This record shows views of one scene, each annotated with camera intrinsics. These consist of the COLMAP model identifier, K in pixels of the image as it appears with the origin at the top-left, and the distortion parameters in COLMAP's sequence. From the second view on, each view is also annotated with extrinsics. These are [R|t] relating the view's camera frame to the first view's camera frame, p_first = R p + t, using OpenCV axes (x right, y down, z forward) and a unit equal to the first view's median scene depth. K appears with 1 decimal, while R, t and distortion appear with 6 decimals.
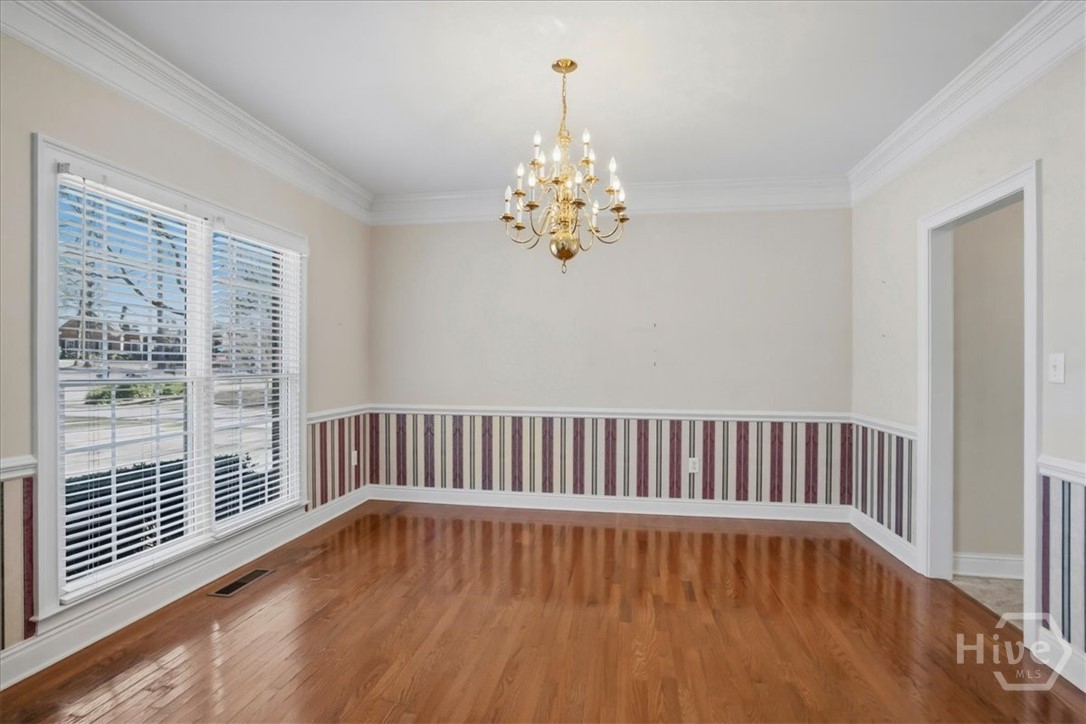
lens RADIAL K [[552.6, 0, 537.0], [0, 552.6, 362.7], [0, 0, 1]] dist [-0.004351, -0.000174]
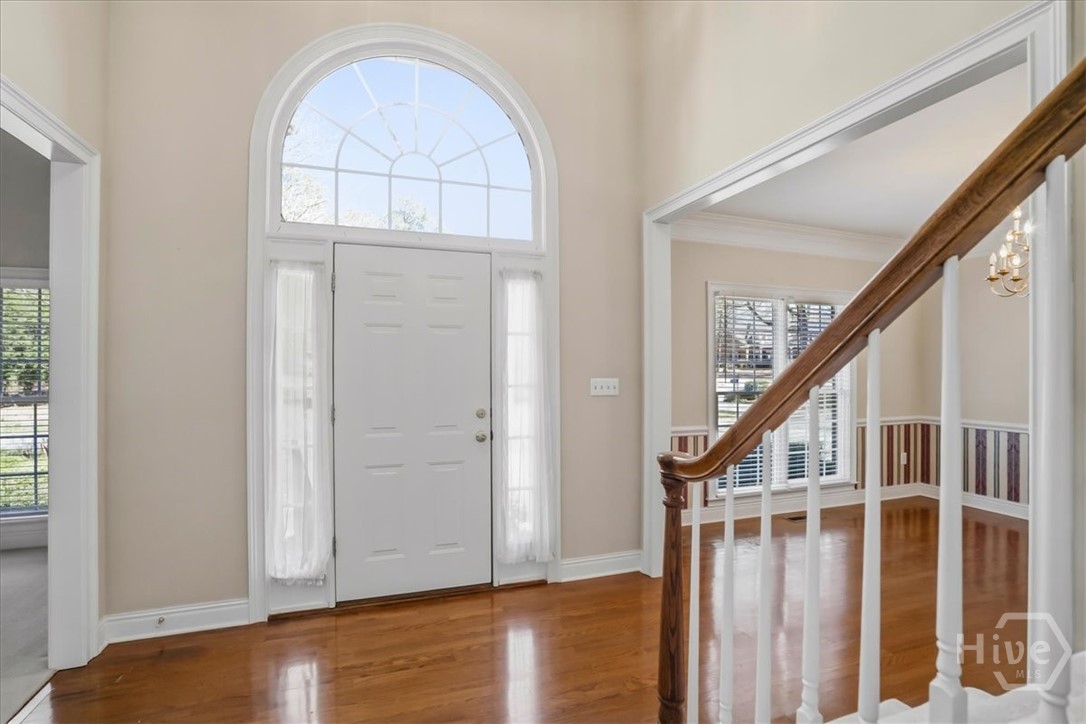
lens RADIAL K [[511.2, 0, 537.8], [0, 511.2, 365.7], [0, 0, 1]] dist [-0.027617, 0.002532]
pose [[0.508842, -0.003994, -0.860851, 0.270422], [0.000452, 0.999990, -0.004372, -0.036319], [0.860860, 0.001835, 0.508839, -0.336993]]
